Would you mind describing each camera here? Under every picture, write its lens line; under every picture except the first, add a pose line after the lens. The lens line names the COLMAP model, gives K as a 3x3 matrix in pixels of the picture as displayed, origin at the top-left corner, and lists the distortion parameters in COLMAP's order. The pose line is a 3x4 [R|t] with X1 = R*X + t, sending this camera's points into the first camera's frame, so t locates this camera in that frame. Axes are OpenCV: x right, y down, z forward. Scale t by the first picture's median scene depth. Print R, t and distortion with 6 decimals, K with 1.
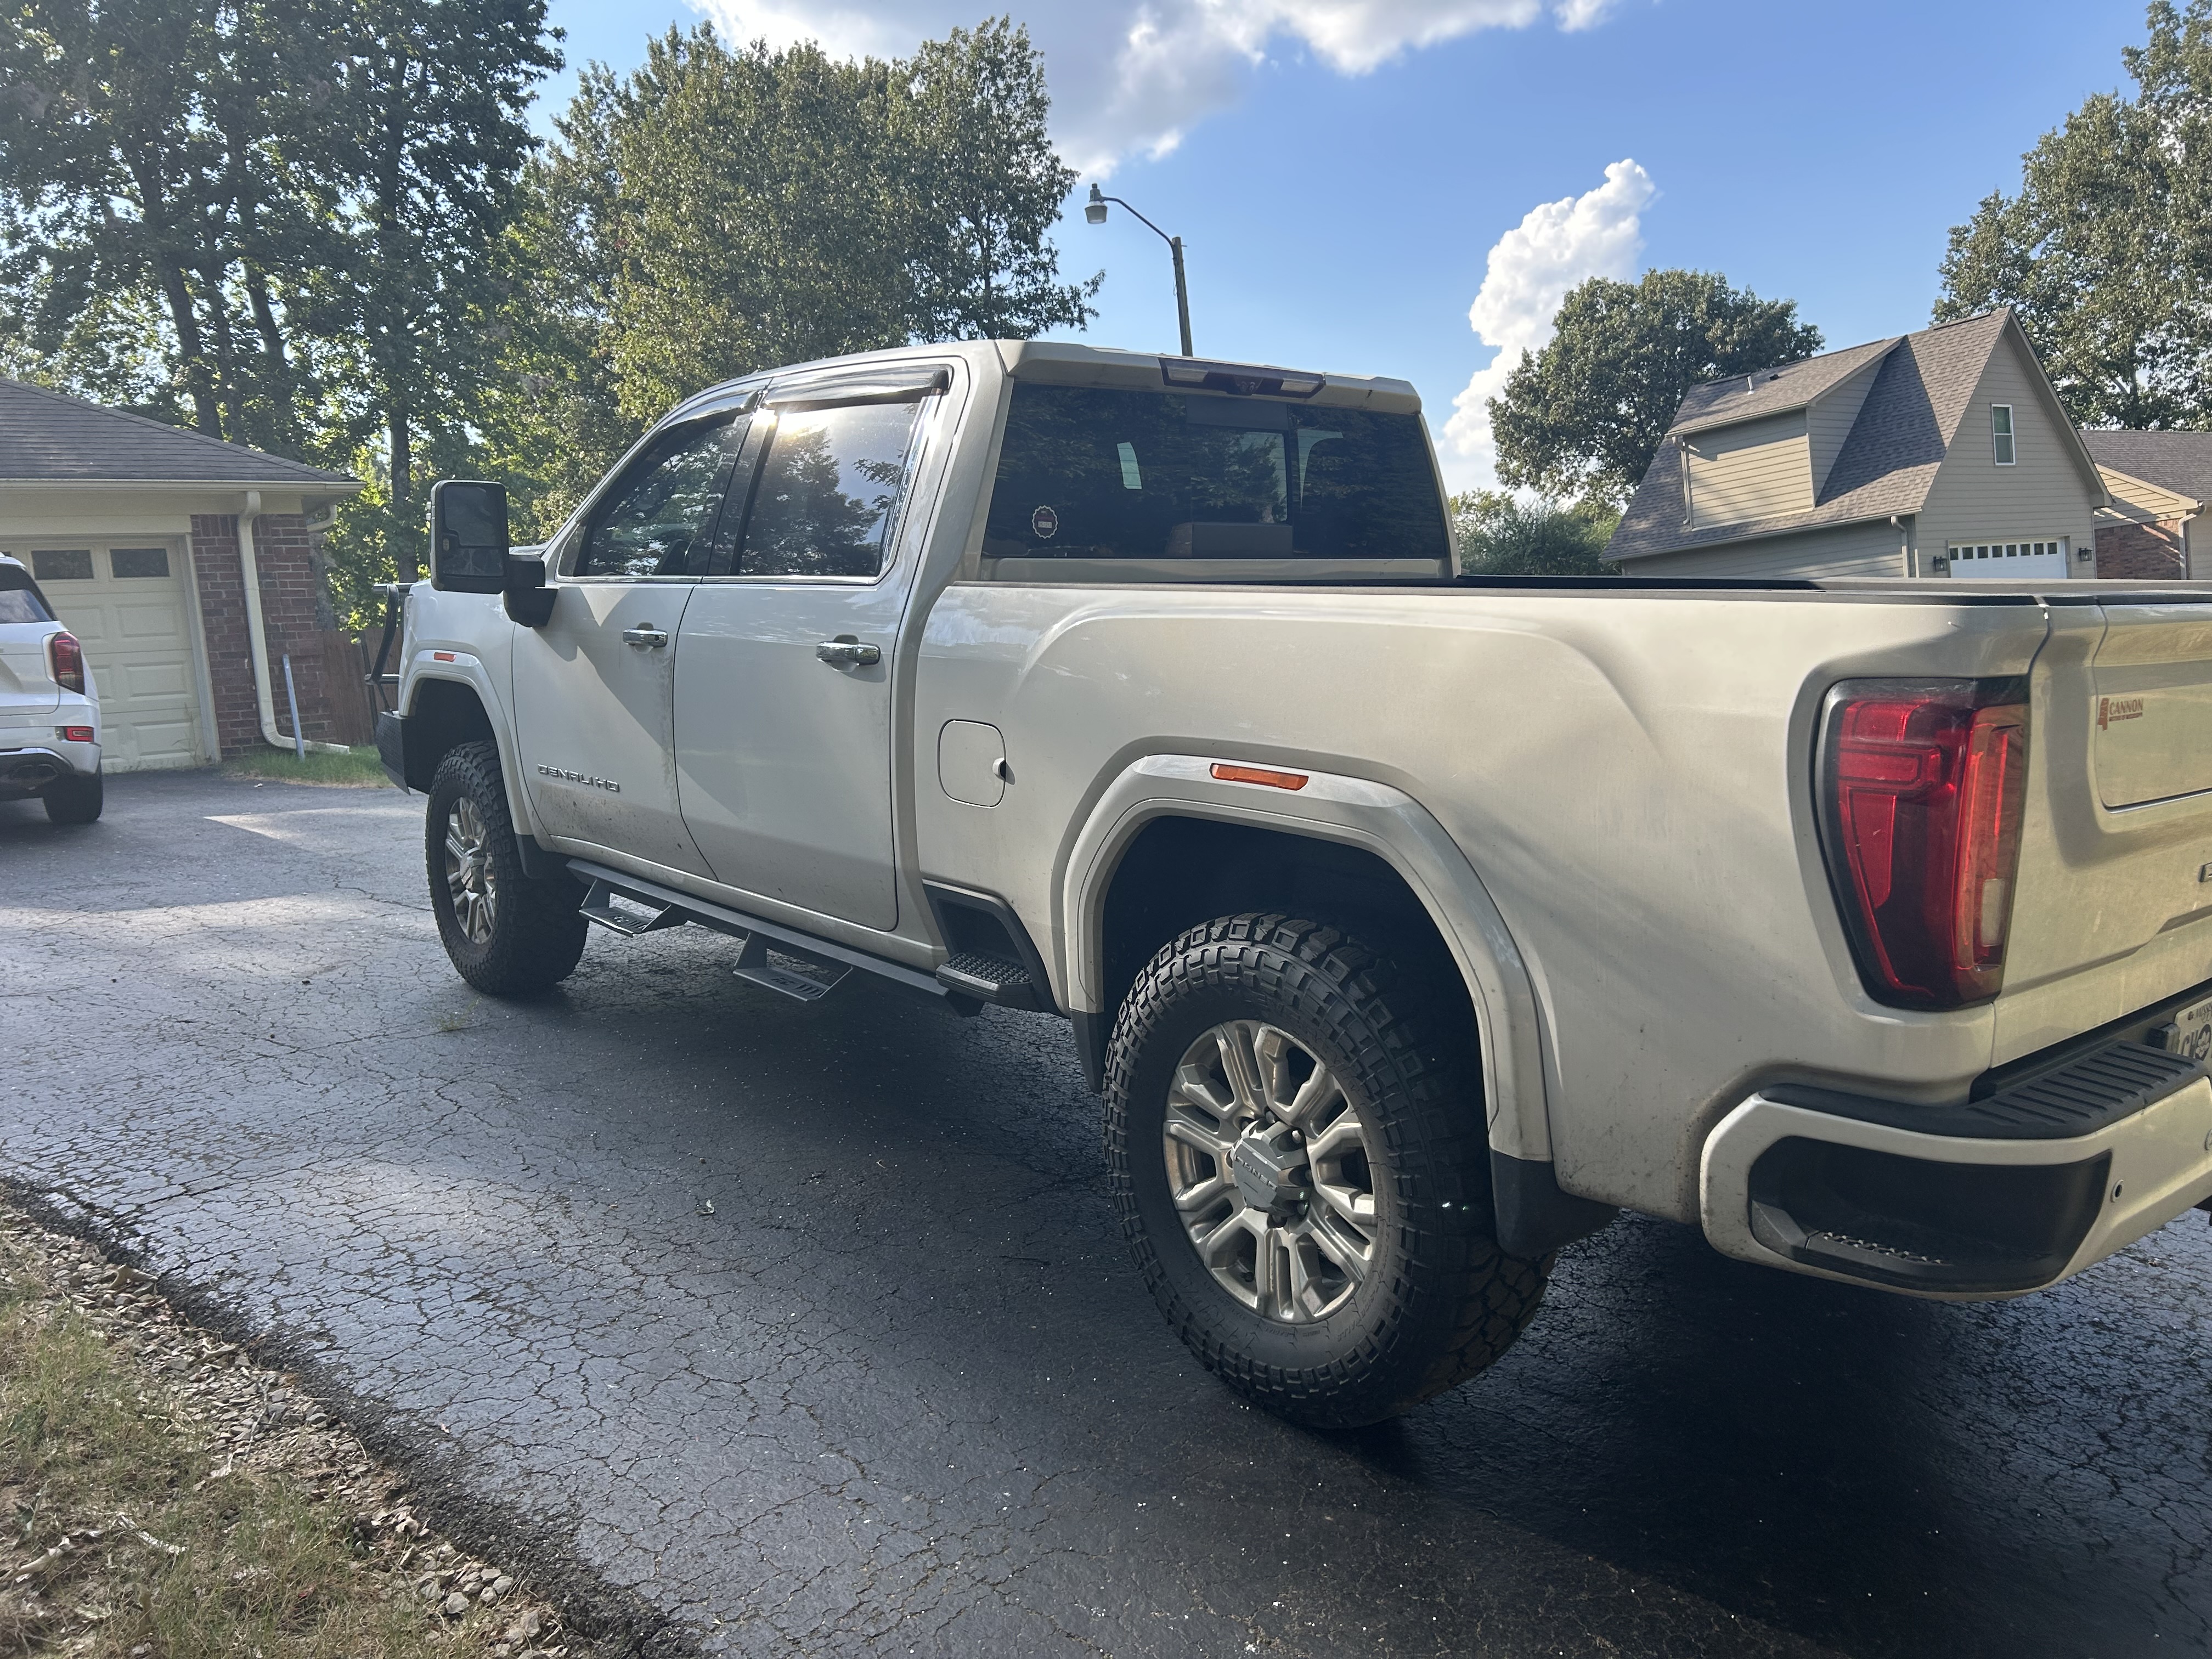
lens RADIAL K [[1687.6, 0, 1088.2], [0, 1687.6, 828.2], [0, 0, 1]] dist [-0.011241, -0.002729]
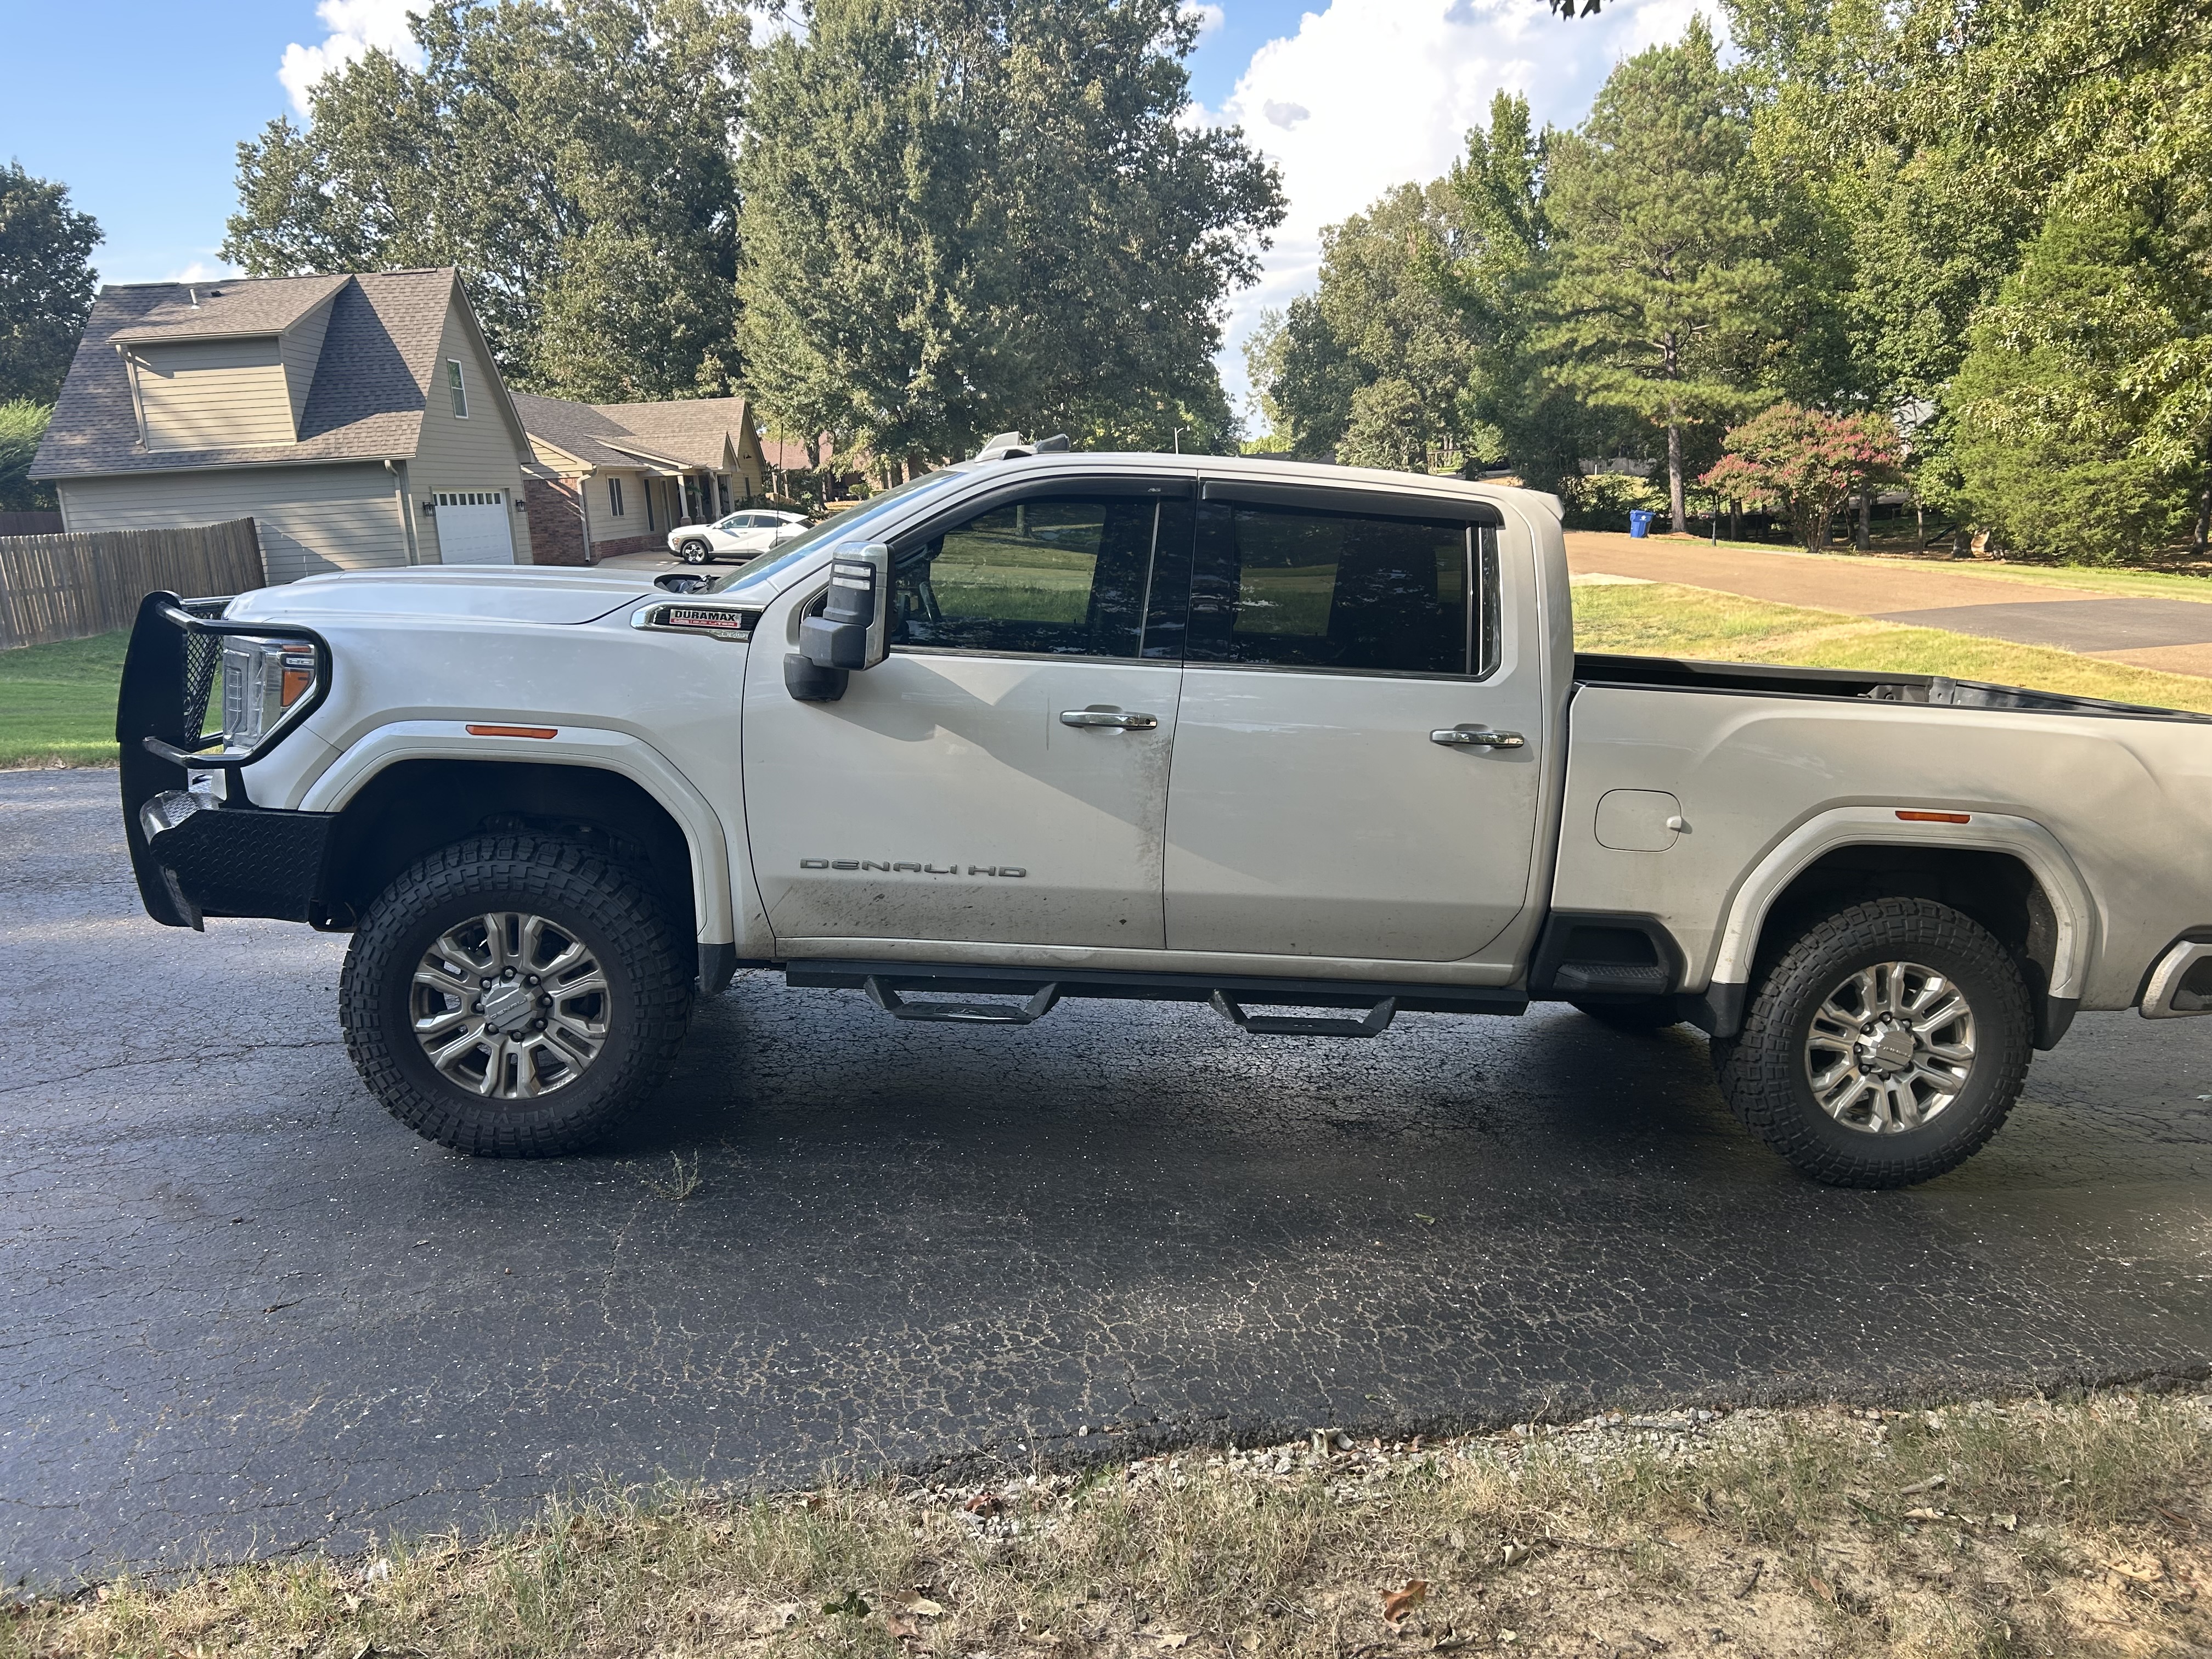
lens RADIAL K [[1668.0, 0, 1106.0], [0, 1668.0, 829.5], [0, 0, 1]] dist [0.100170, -0.107045]
pose [[0.542493, -0.104452, 0.833542, -0.174736], [0.063481, 0.994500, 0.083307, -0.020956], [-0.837659, 0.007720, 0.546139, 0.074692]]
